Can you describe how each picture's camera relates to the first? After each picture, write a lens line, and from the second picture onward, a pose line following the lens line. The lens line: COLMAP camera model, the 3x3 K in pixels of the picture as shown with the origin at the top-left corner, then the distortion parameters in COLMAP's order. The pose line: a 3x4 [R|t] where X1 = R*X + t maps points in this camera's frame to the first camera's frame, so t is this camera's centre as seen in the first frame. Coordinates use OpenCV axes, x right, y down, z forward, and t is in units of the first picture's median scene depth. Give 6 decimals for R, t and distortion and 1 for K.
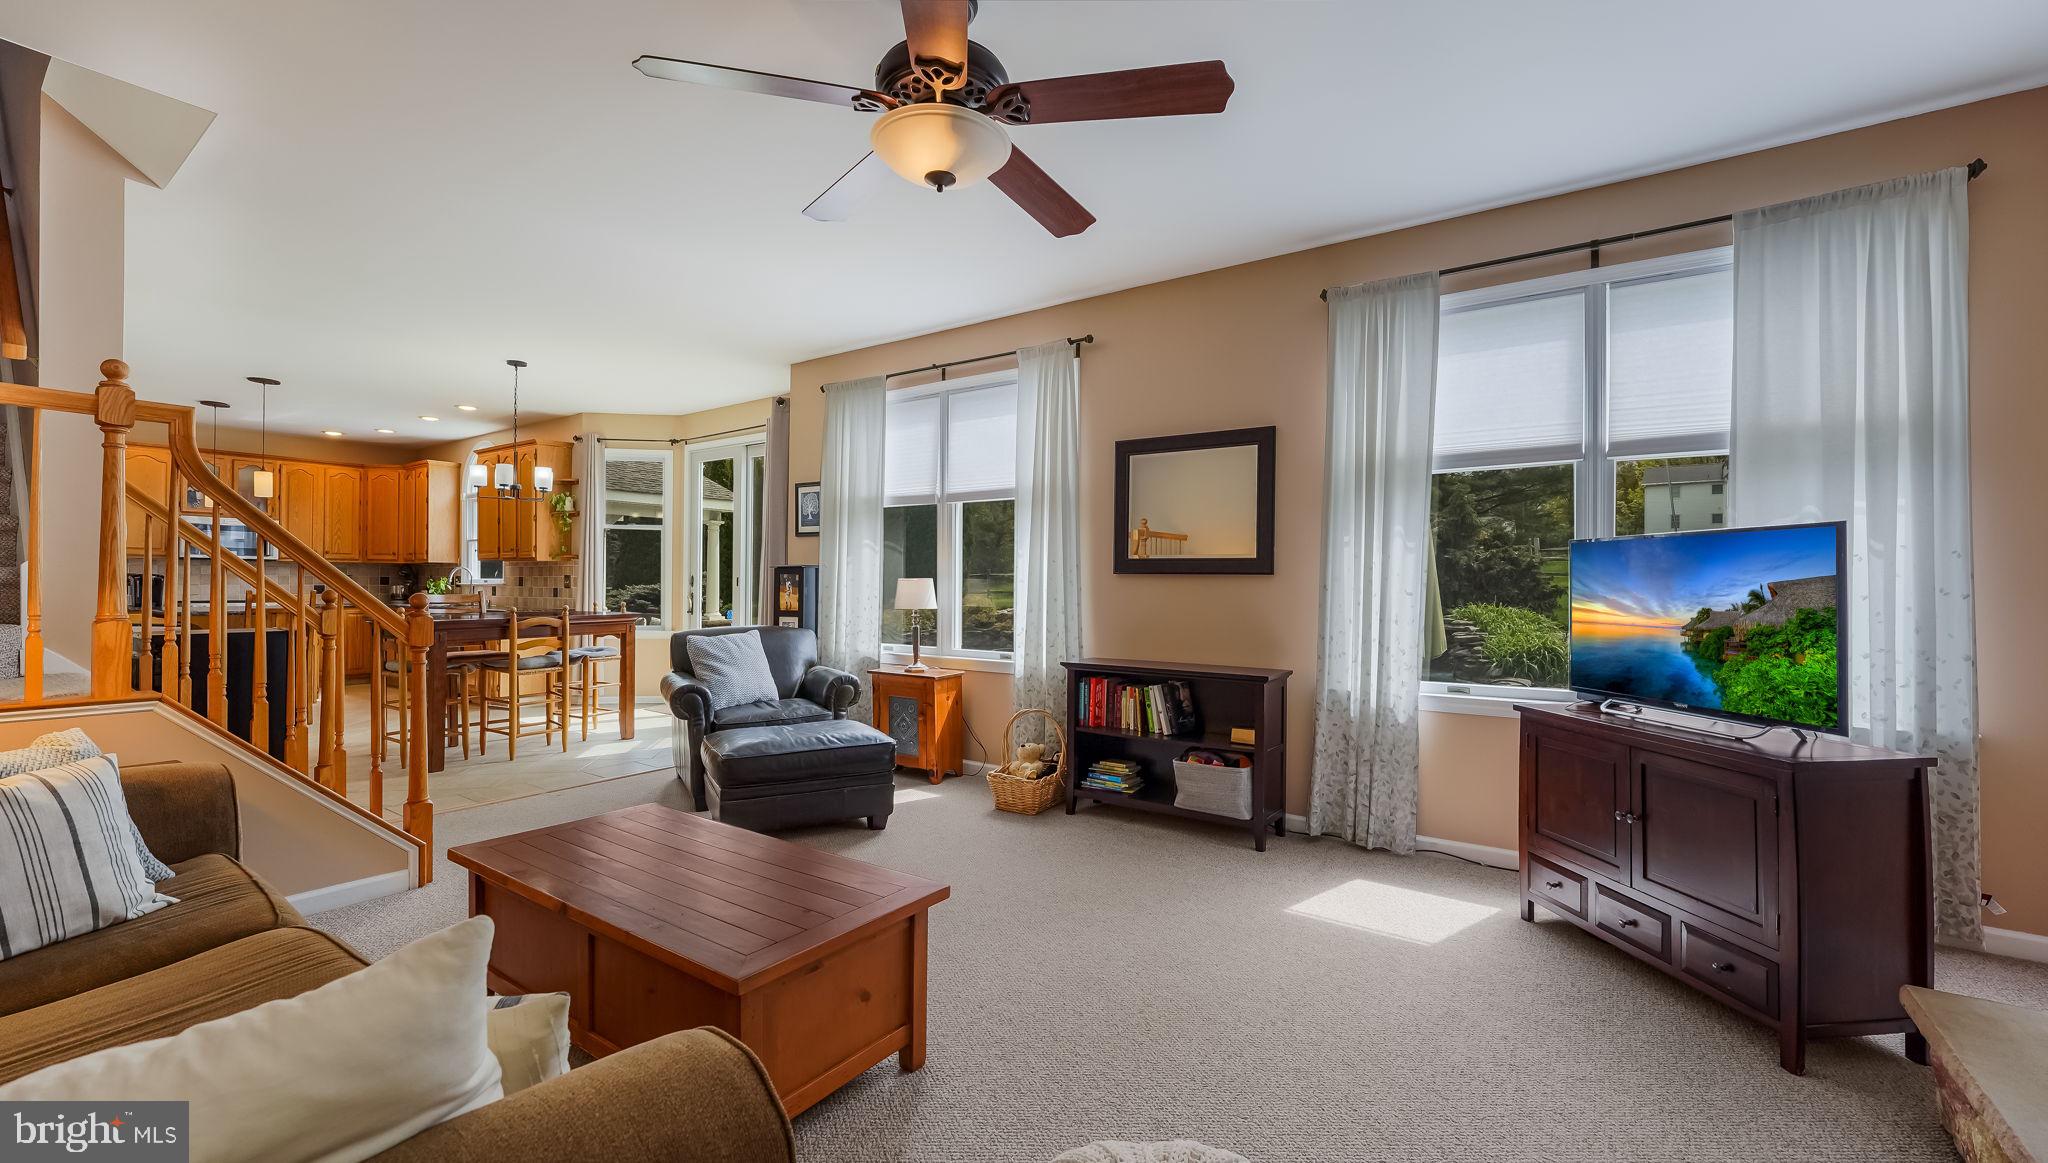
lens RADIAL K [[833.5, 0, 1018.0], [0, 833.5, 575.8], [0, 0, 1]] dist [-0.009430, 0.000044]
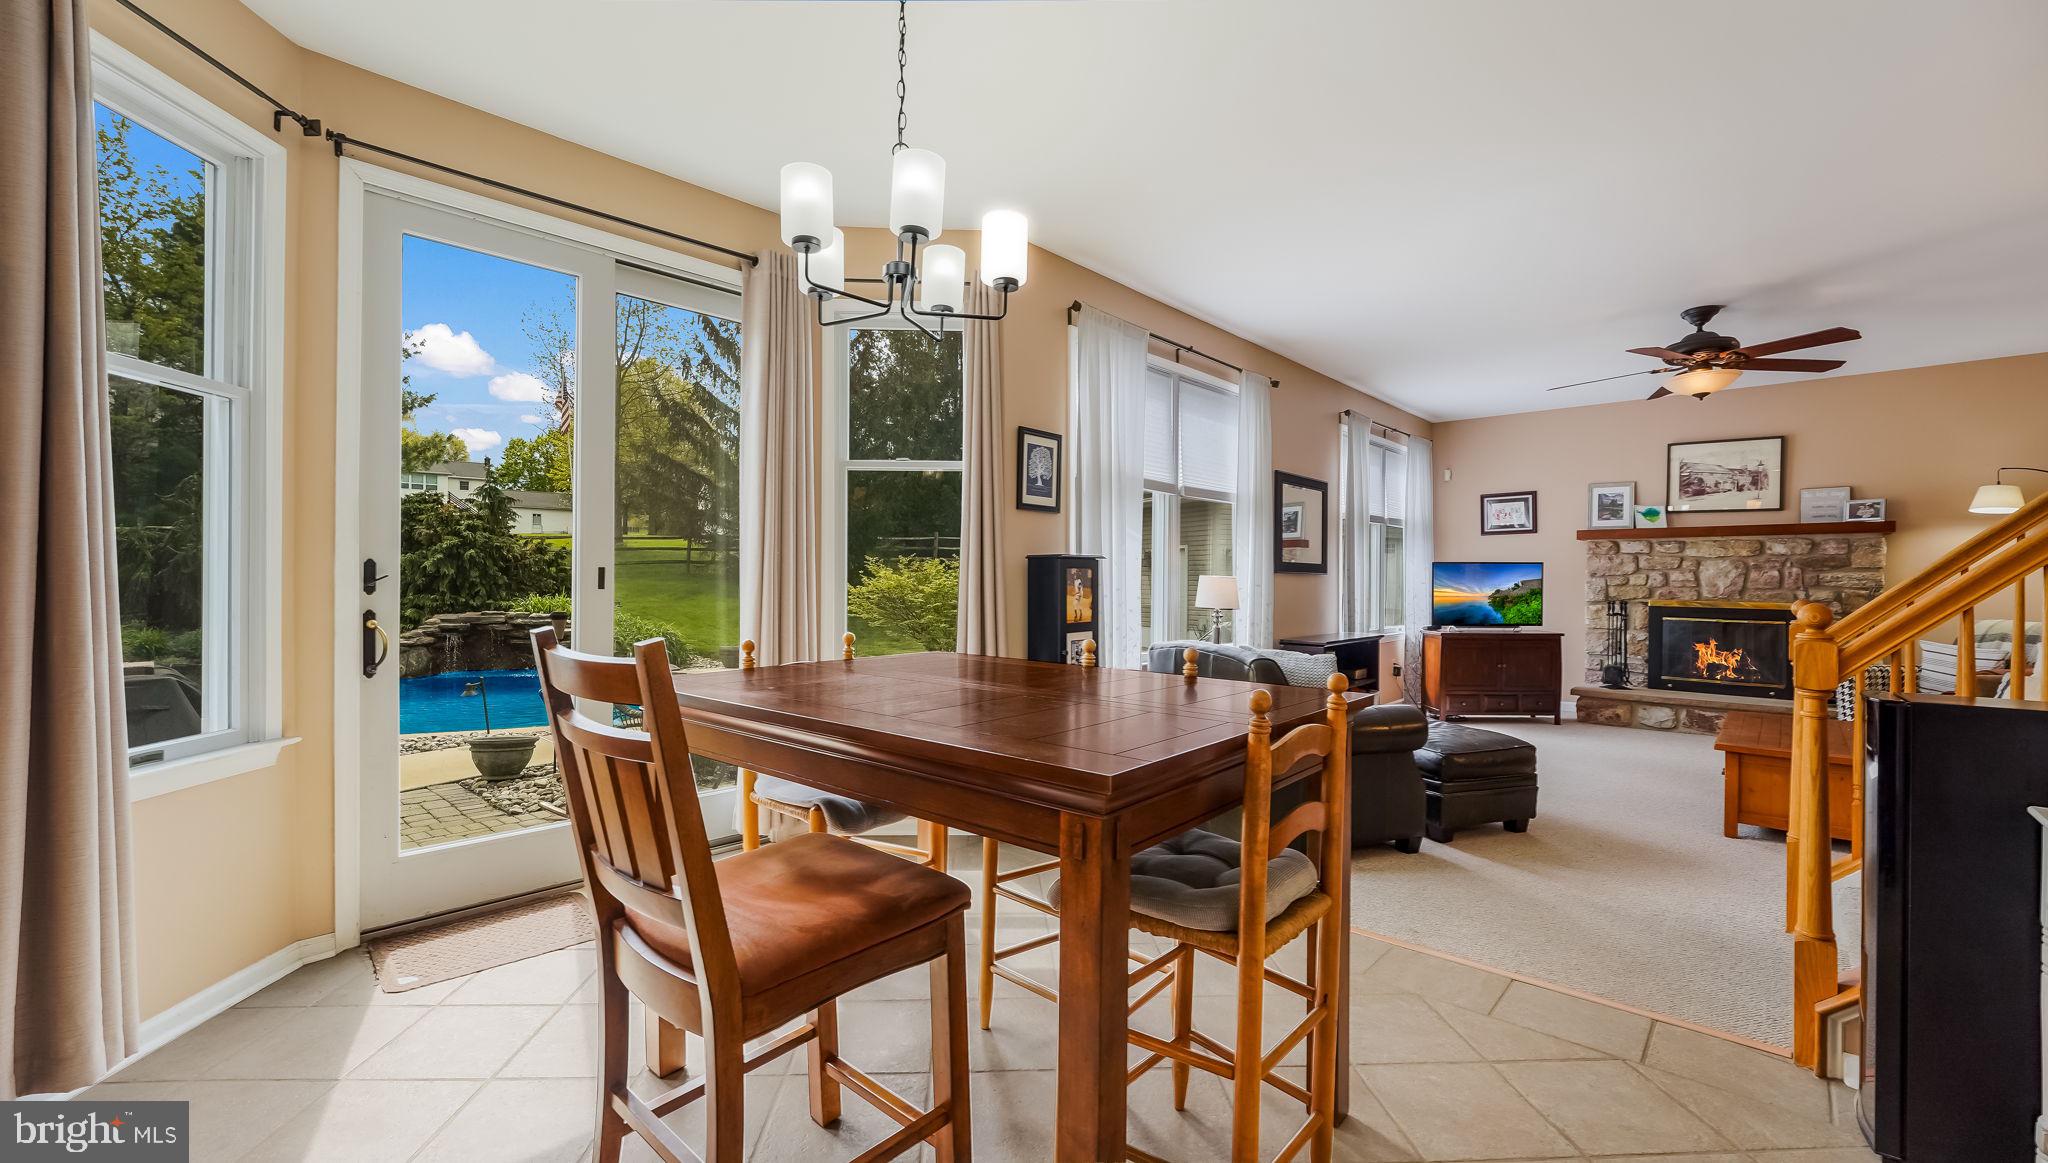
lens RADIAL K [[833.5, 0, 1019.9], [0, 833.5, 580.6], [0, 0, 1]] dist [-0.009430, 0.000044]
pose [[0.132271, -0.005898, 0.991196, -0.910840], [-0.012447, 0.999894, 0.007611, 0.003180], [-0.991135, -0.013345, 0.132183, 0.921250]]
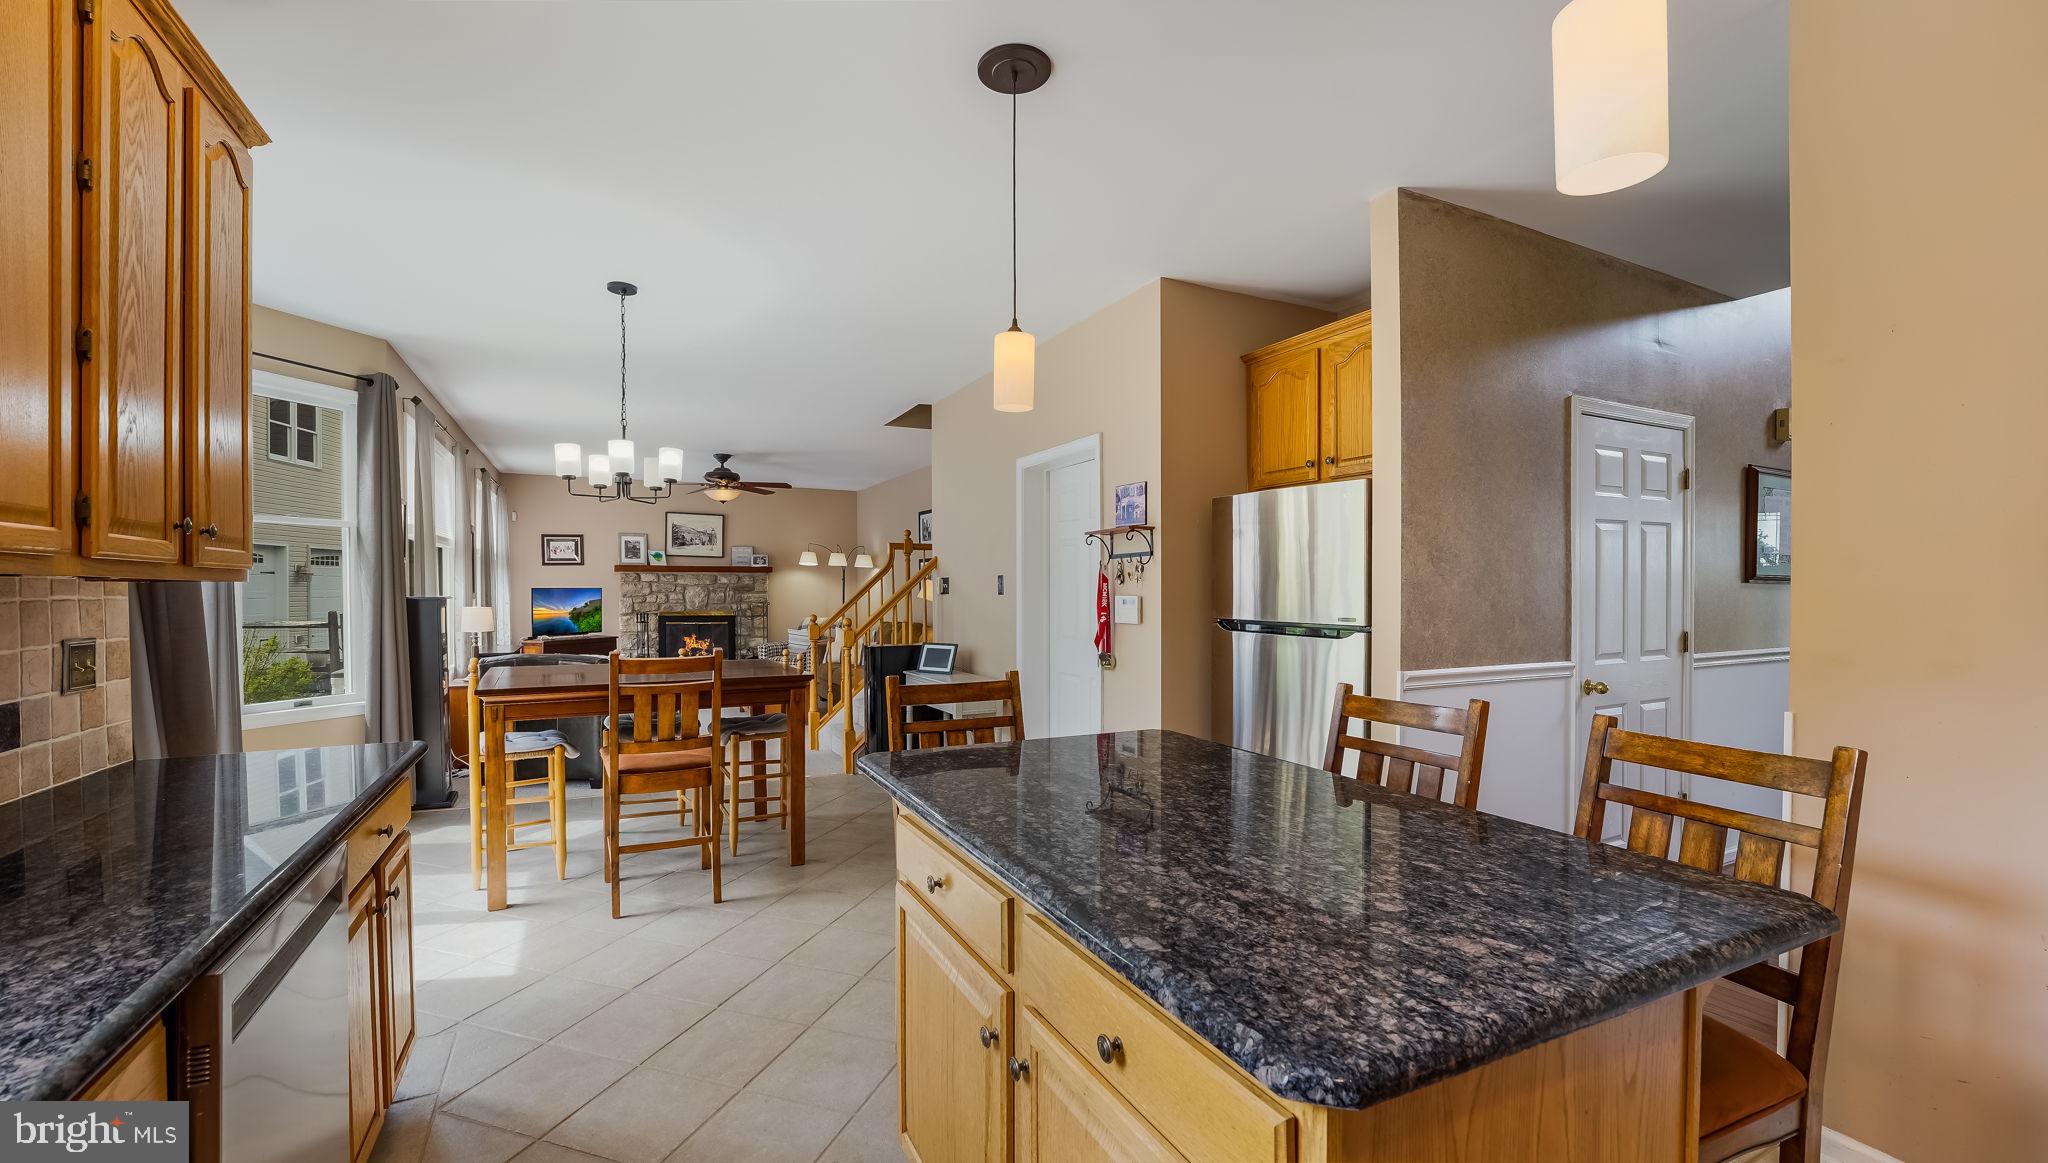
lens RADIAL K [[833.5, 0, 1015.7], [0, 833.5, 587.5], [0, 0, 1]] dist [-0.009430, 0.000044]
pose [[-0.881476, -0.004509, 0.472208, -1.188495], [-0.007020, 0.999969, -0.003555, -0.023499], [-0.472177, -0.006448, -0.881480, 1.434573]]
